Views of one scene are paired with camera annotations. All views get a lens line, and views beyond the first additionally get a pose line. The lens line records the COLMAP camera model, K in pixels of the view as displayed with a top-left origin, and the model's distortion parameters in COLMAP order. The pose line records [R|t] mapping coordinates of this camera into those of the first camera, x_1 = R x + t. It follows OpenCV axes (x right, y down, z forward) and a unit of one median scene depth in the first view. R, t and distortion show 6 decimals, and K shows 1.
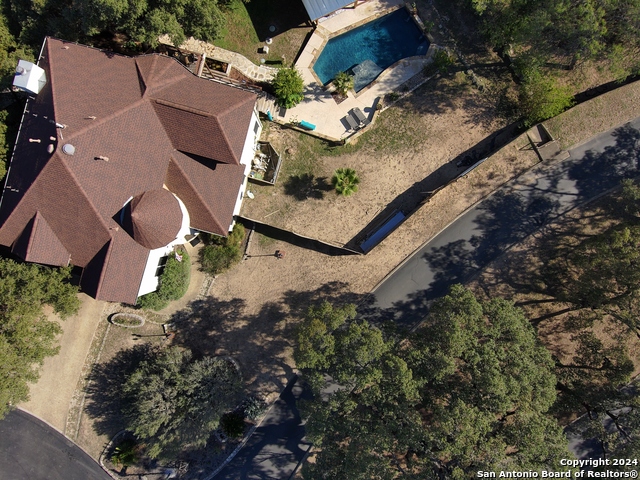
lens RADIAL K [[379.6, 0, 317.7], [0, 379.6, 233.4], [0, 0, 1]] dist [0.063102, -0.083043]
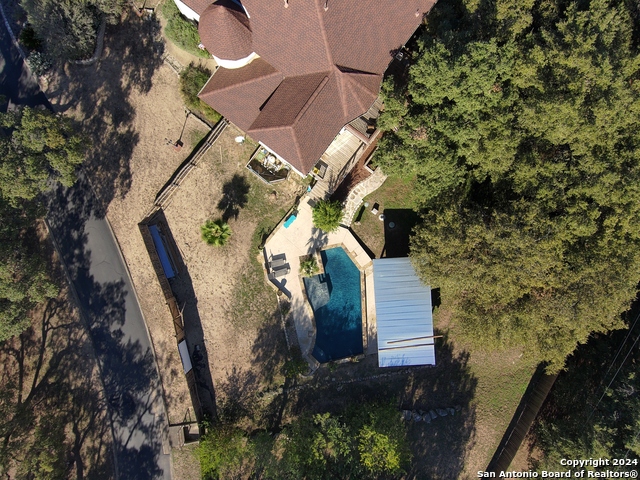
lens RADIAL K [[379.6, 0, 333.7], [0, 379.6, 239.3], [0, 0, 1]] dist [0.063102, -0.083043]
pose [[-0.372483, 0.928017, -0.006337, -0.018036], [-0.927354, -0.372461, -0.035879, -0.369736], [-0.035657, -0.007488, 0.999336, -0.008122]]
